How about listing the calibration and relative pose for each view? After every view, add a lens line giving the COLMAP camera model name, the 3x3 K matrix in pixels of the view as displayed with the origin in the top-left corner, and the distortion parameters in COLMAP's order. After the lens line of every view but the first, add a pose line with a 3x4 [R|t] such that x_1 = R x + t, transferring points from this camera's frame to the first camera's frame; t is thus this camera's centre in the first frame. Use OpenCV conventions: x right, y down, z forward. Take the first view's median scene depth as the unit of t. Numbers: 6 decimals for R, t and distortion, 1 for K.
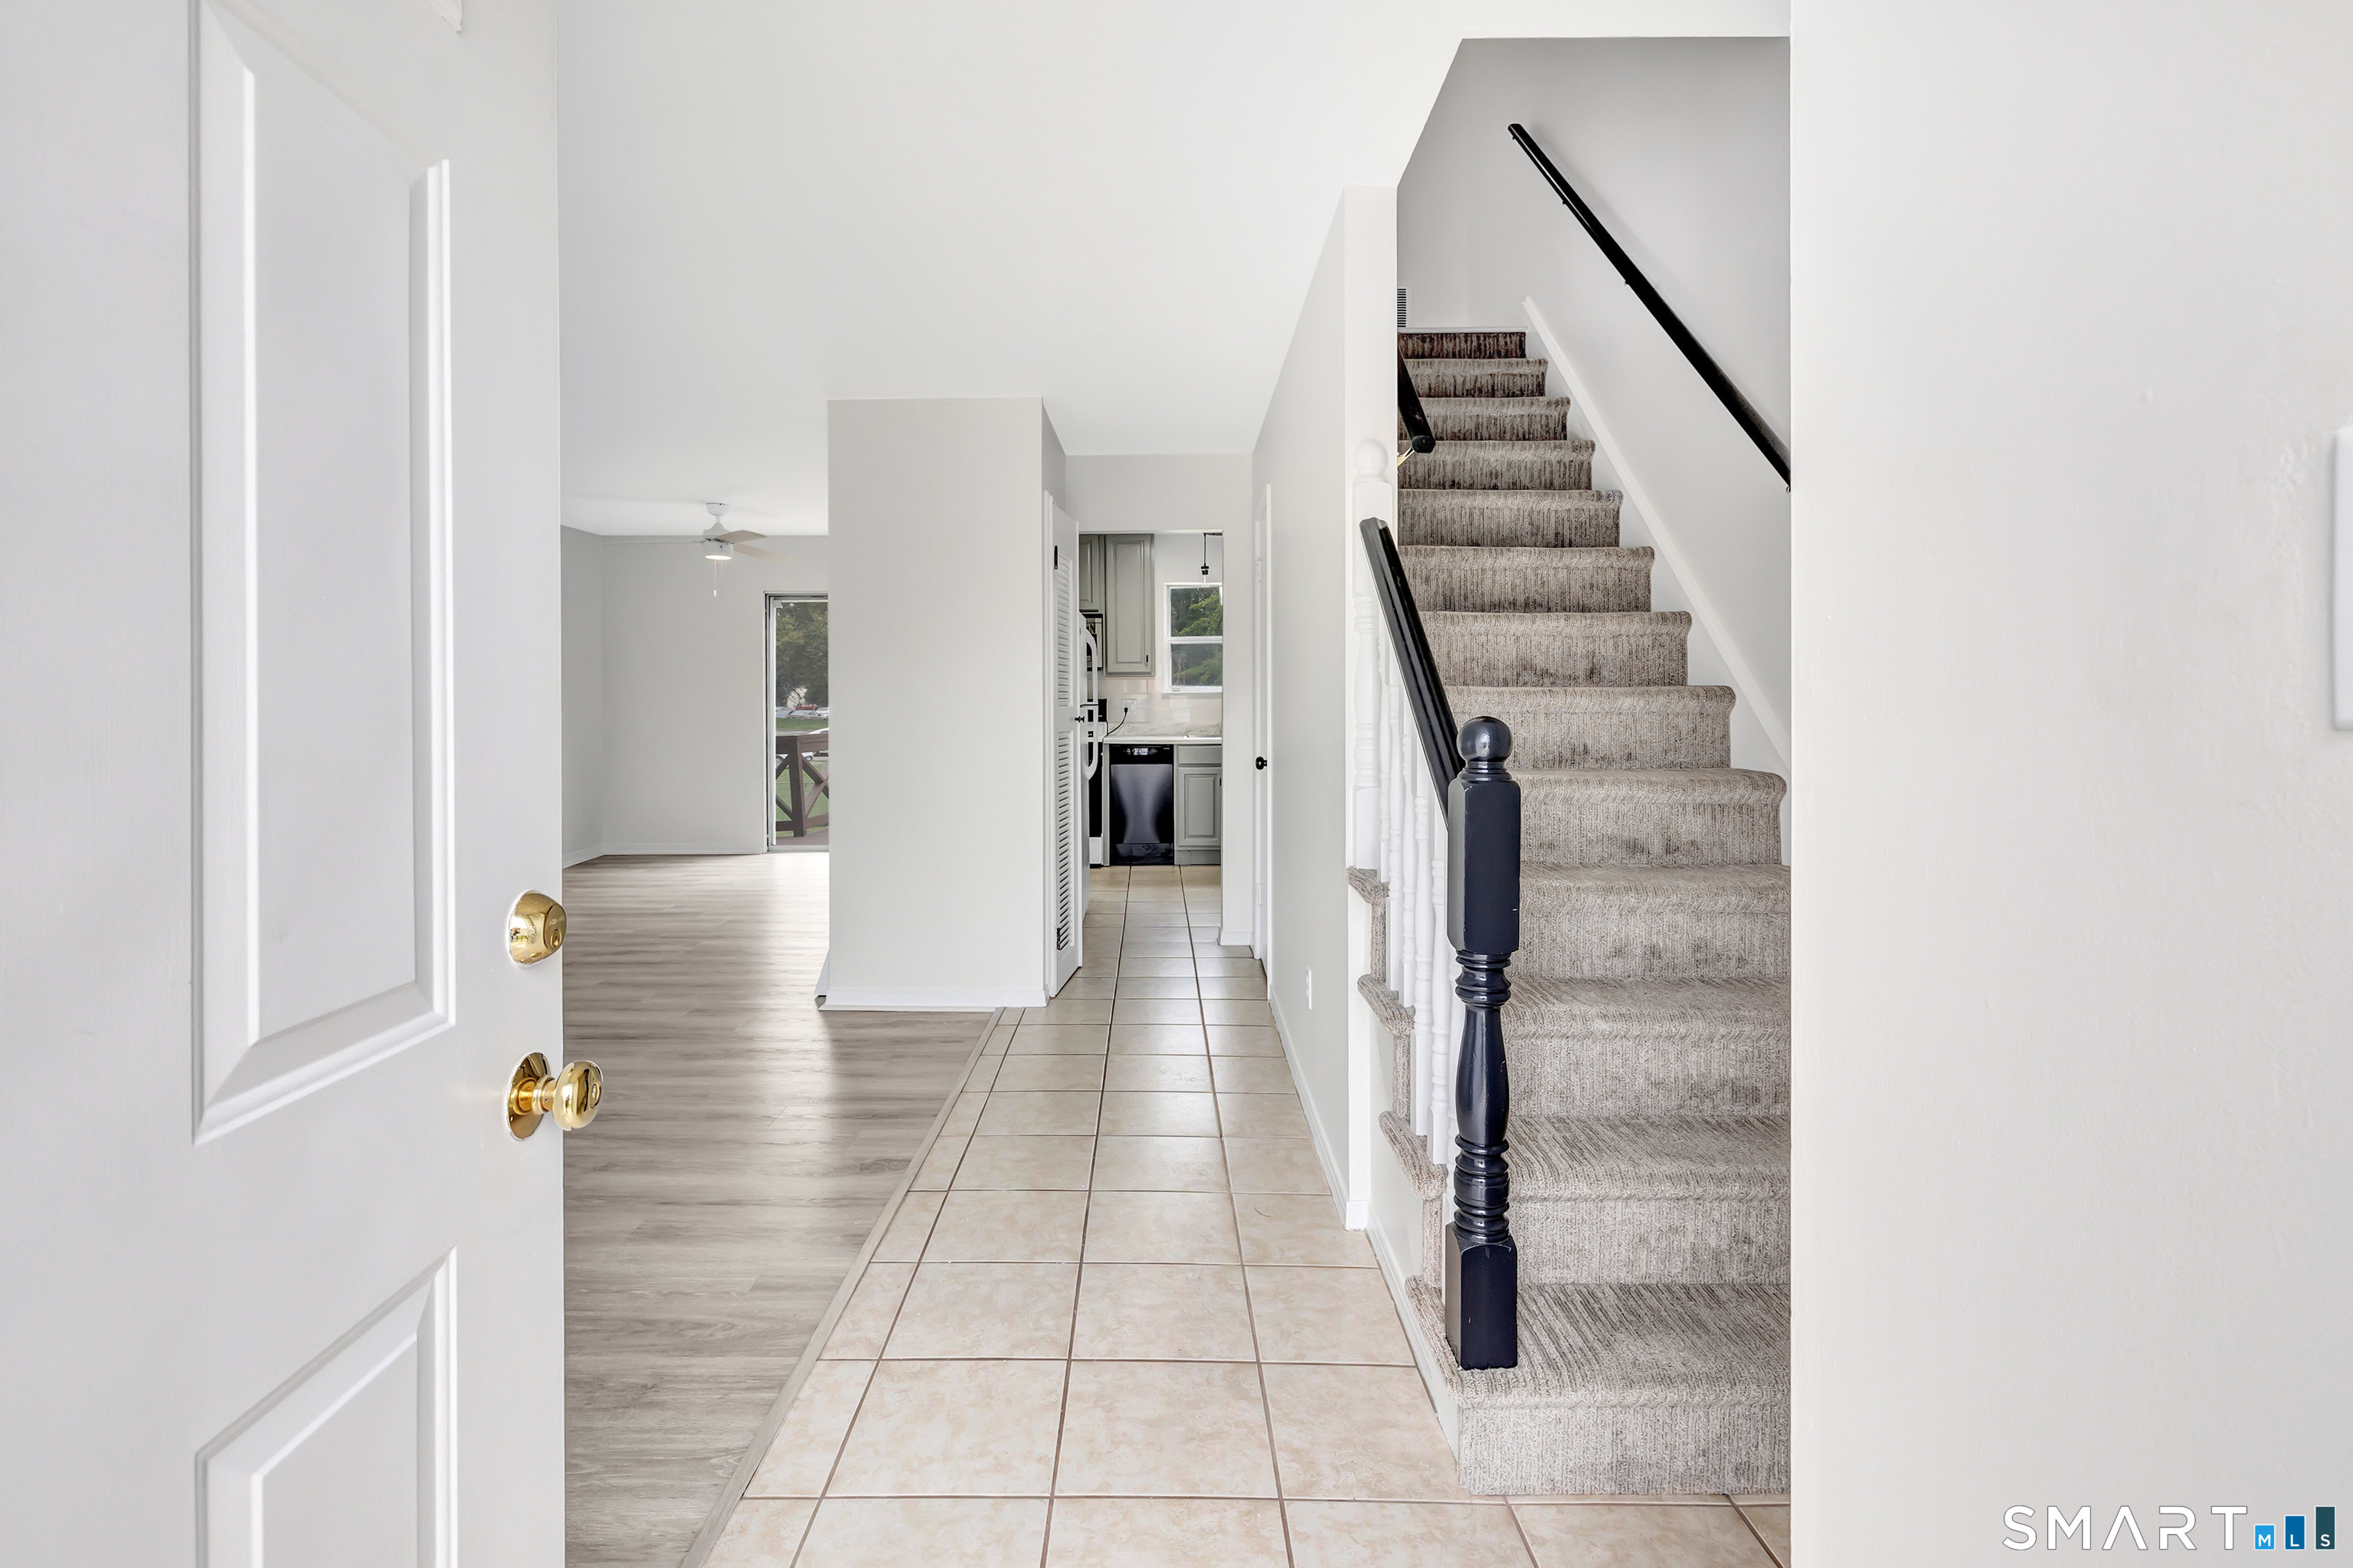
lens RADIAL K [[1059.1, 0, 1129.8], [0, 1059.1, 701.4], [0, 0, 1]] dist [0.001225, 0.000108]
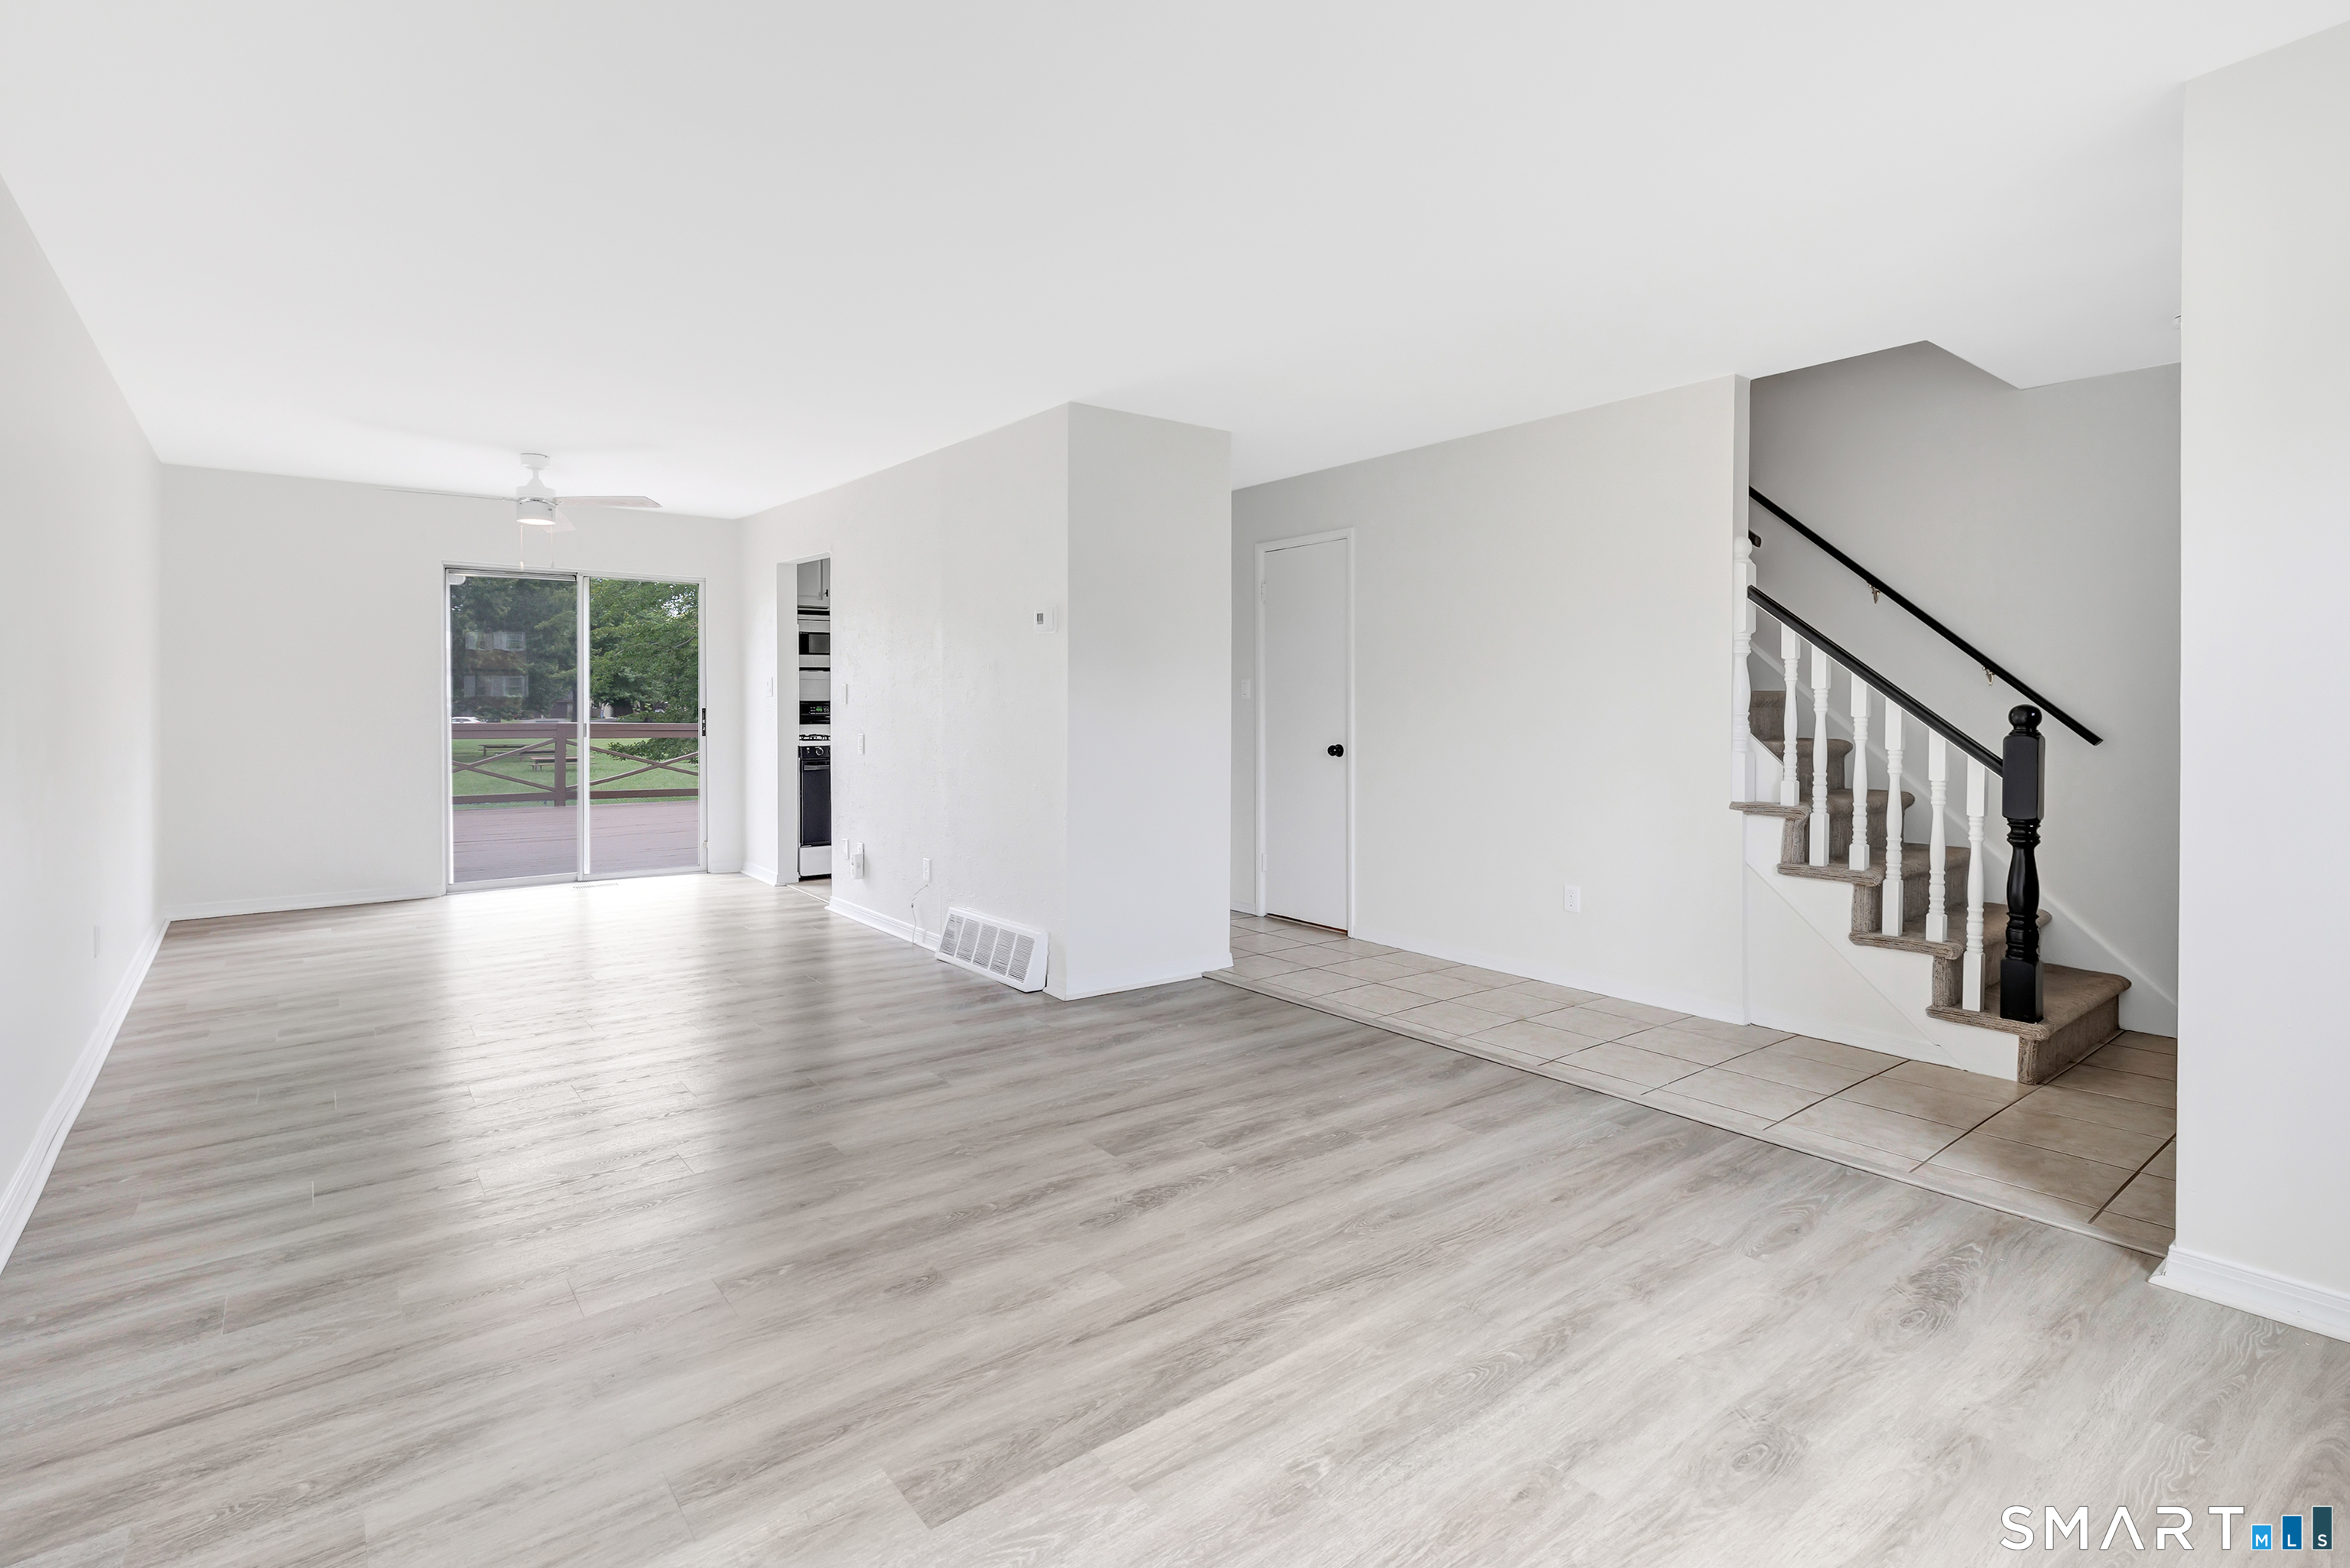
lens RADIAL K [[1057.7, 0, 1128.4], [0, 1057.7, 701.5], [0, 0, 1]] dist [0.001225, 0.000108]
pose [[0.789209, 0.001507, 0.614123, -0.527892], [0.000113, 0.999997, -0.002598, 0.001790], [-0.614125, 0.002120, 0.789206, 0.095731]]
